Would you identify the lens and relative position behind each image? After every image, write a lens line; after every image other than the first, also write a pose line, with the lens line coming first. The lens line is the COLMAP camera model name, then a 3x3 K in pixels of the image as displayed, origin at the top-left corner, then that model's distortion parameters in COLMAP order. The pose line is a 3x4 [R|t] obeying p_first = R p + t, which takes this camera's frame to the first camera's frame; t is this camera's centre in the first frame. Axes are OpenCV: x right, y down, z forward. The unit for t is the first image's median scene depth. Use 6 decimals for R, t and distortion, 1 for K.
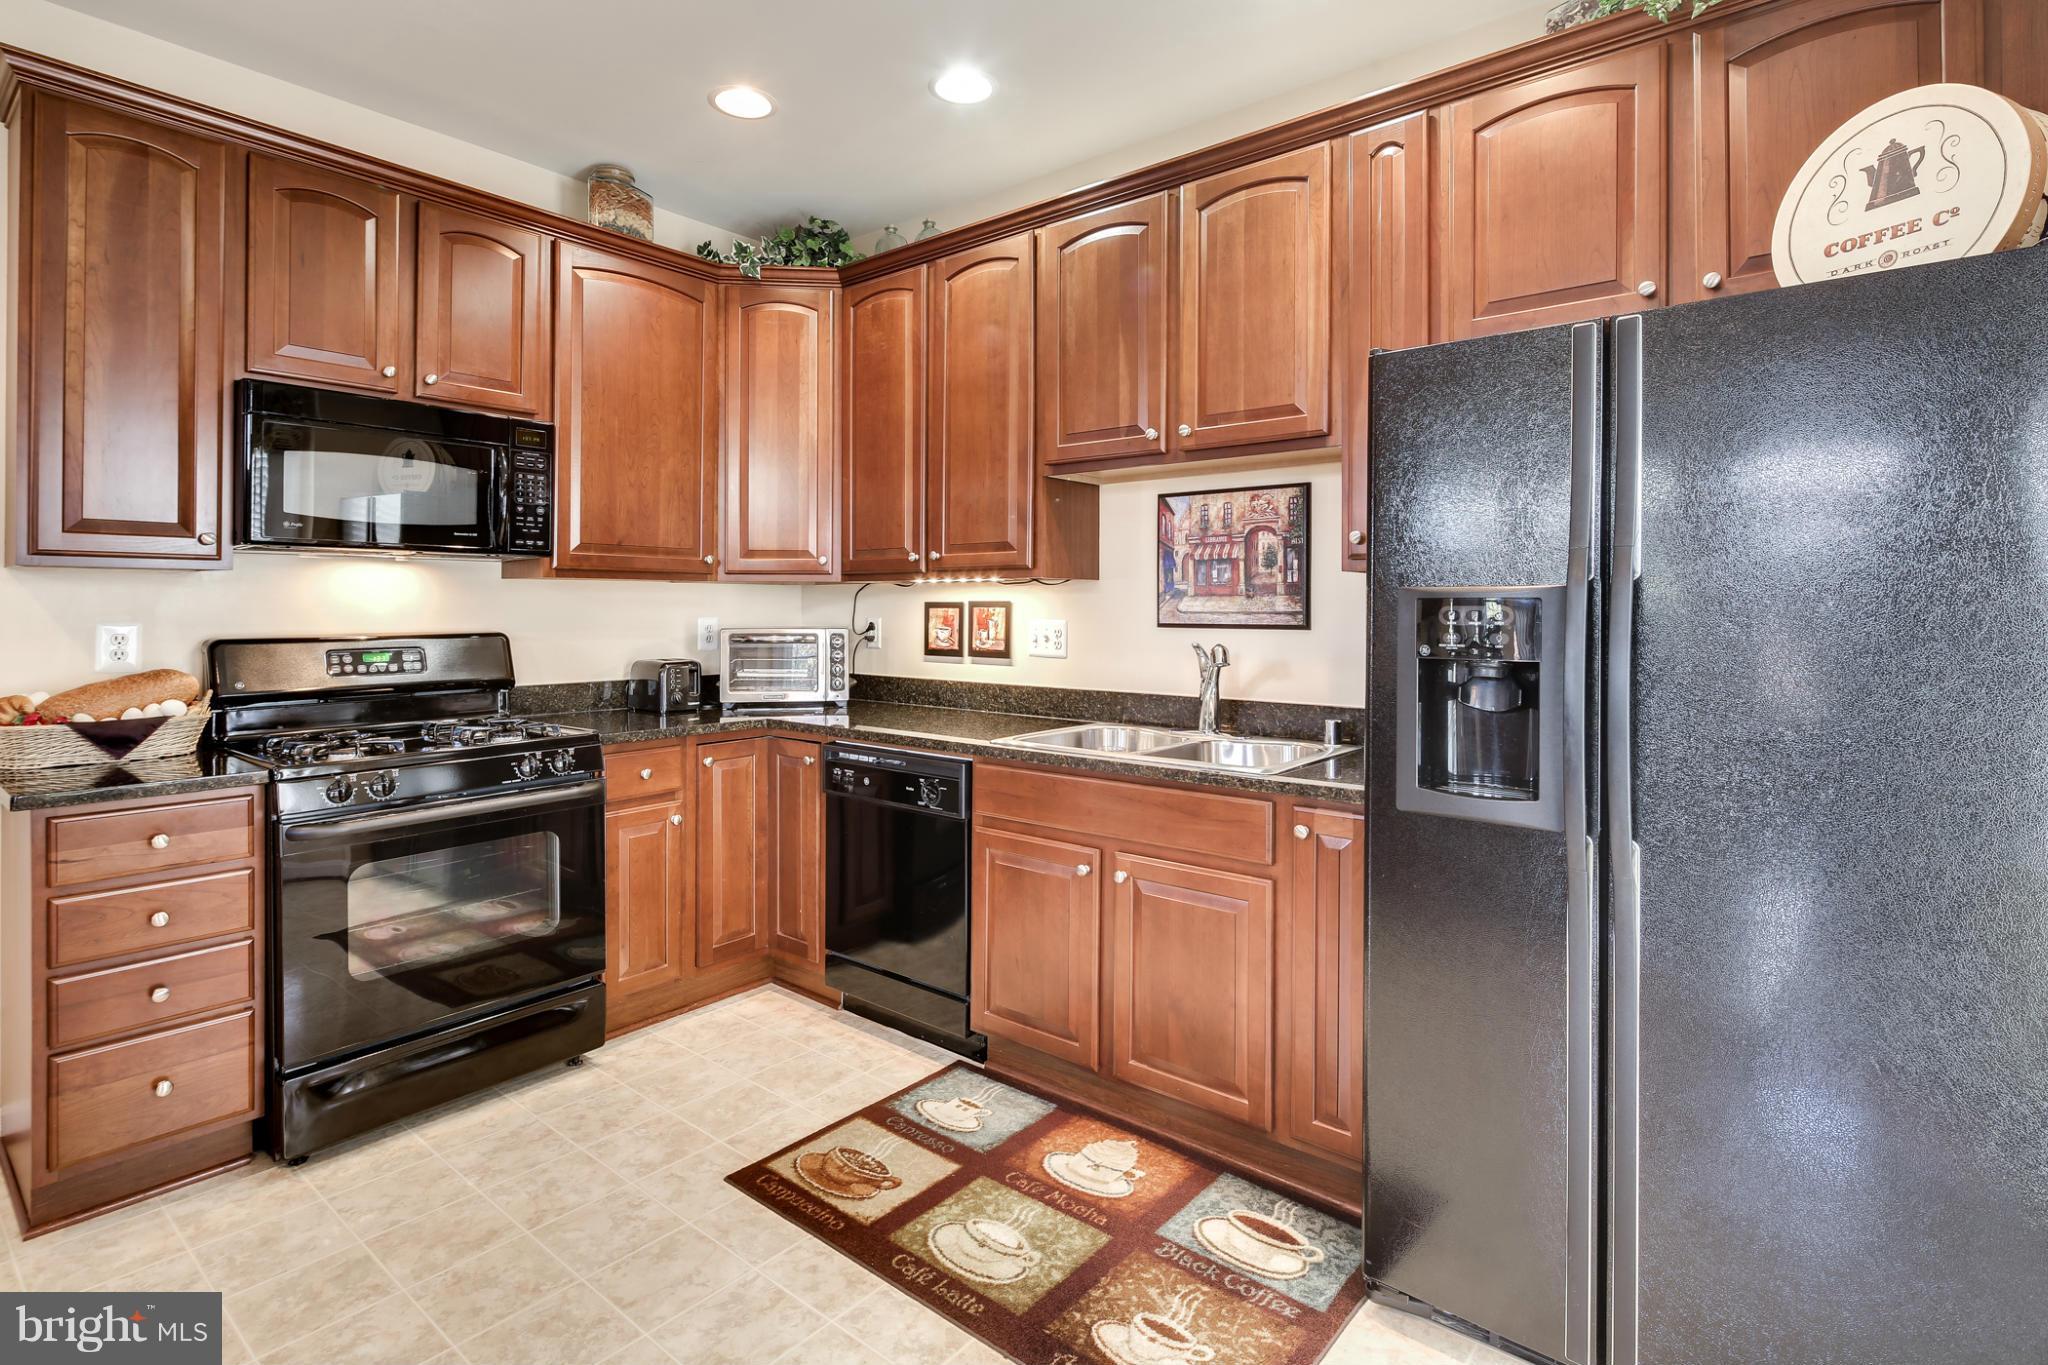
lens RADIAL K [[1012.3, 0, 1023.6], [0, 1012.3, 607.4], [0, 0, 1]] dist [0.002603, -0.000429]
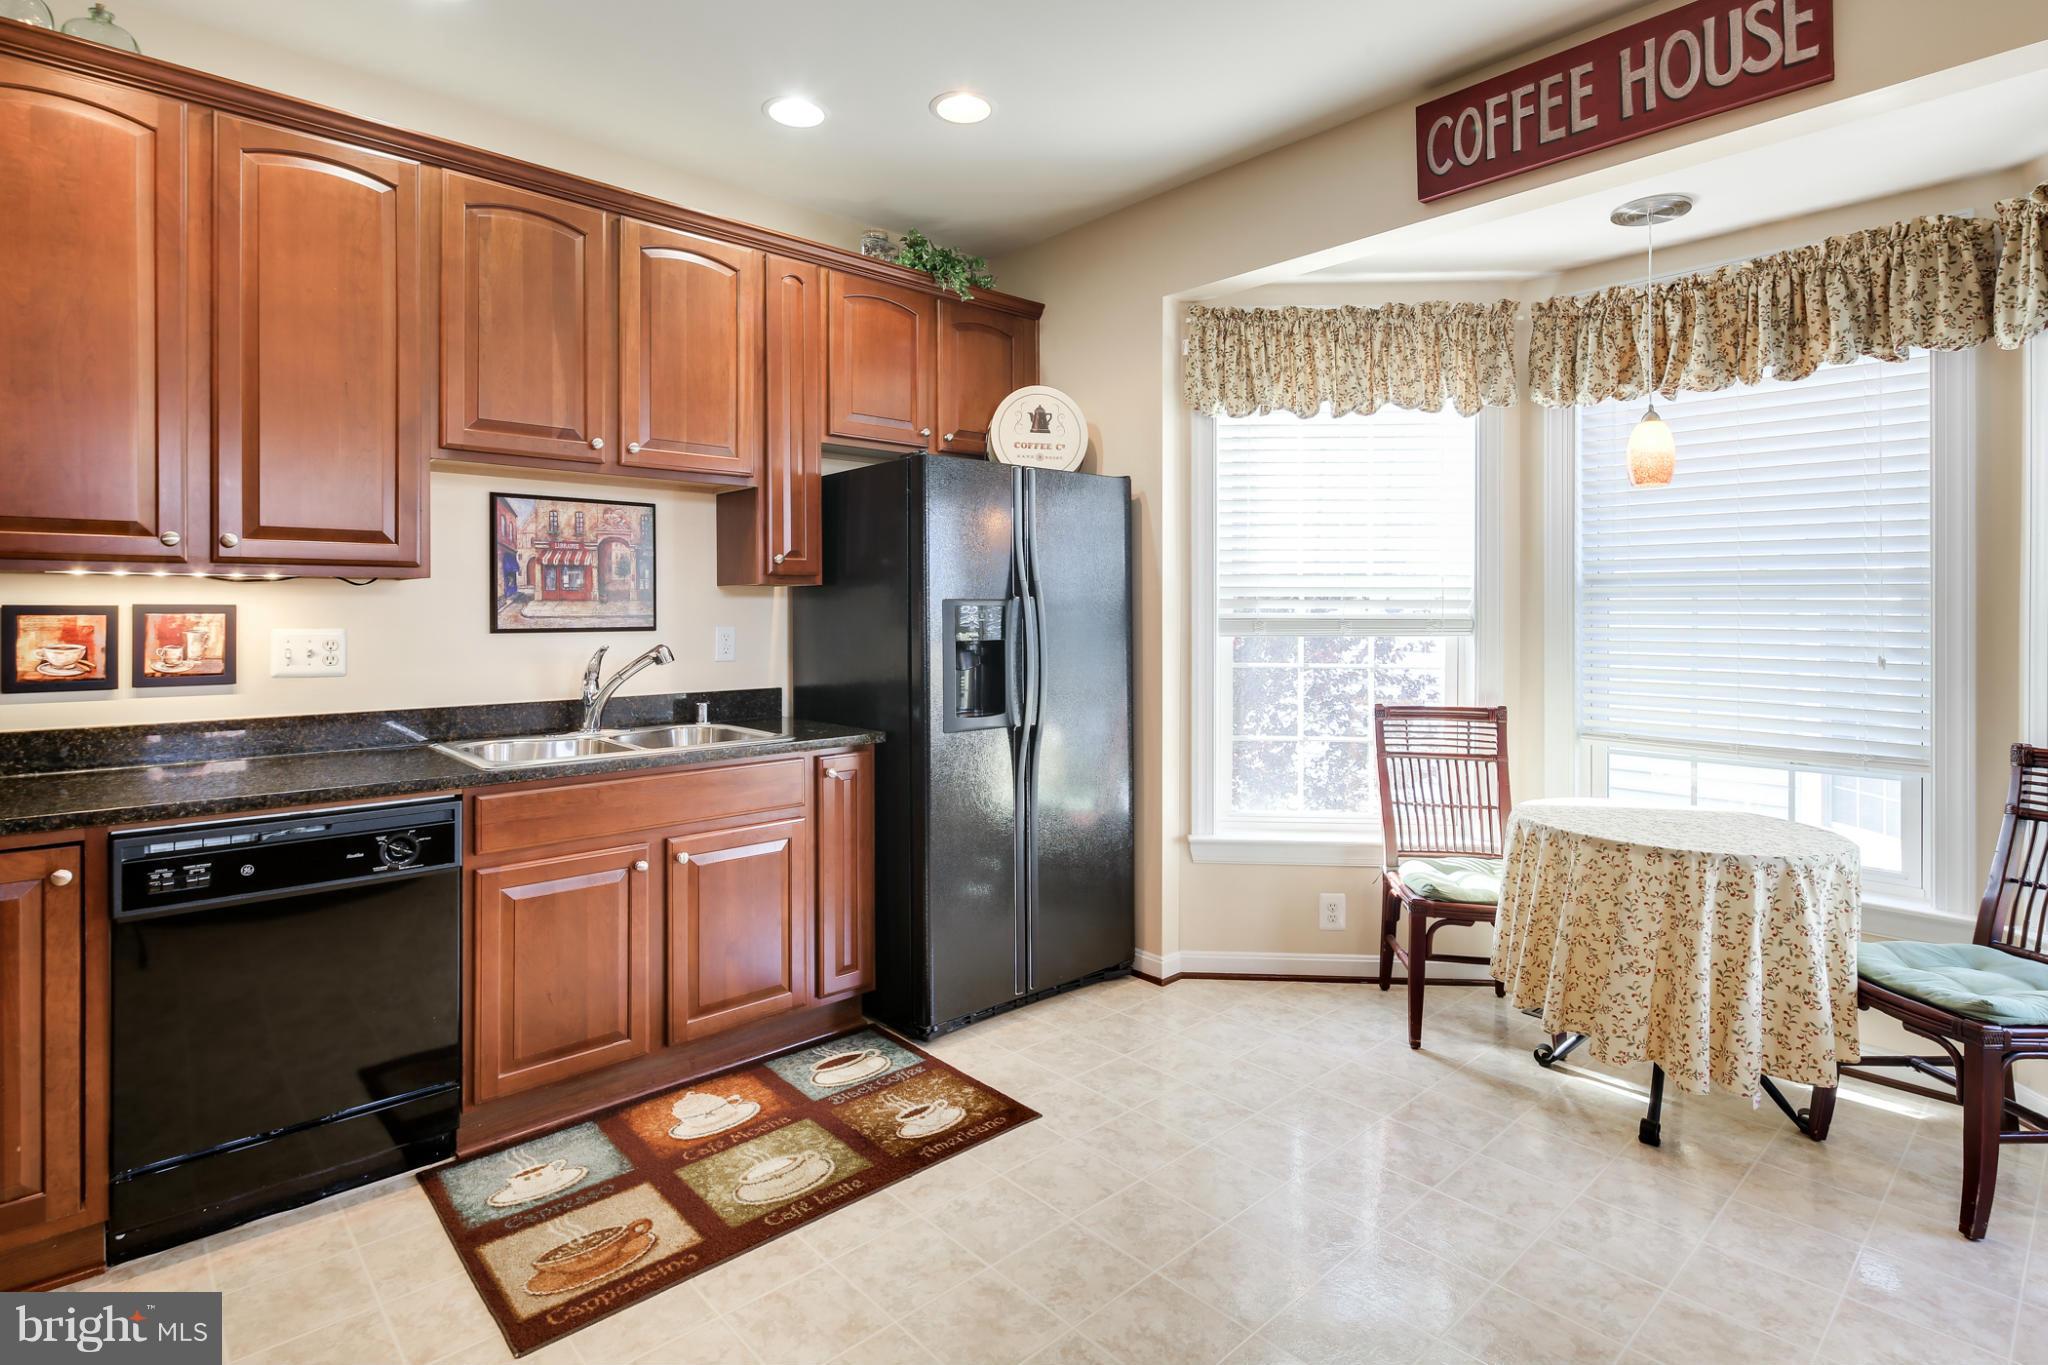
lens RADIAL K [[1012.3, 0, 1038.1], [0, 1012.3, 615.1], [0, 0, 1]] dist [0.002603, -0.000429]
pose [[0.129343, -0.009516, 0.991554, -0.809066], [-0.000027, 0.999954, 0.009600, -0.006987], [-0.991600, -0.001268, 0.129337, 0.409220]]
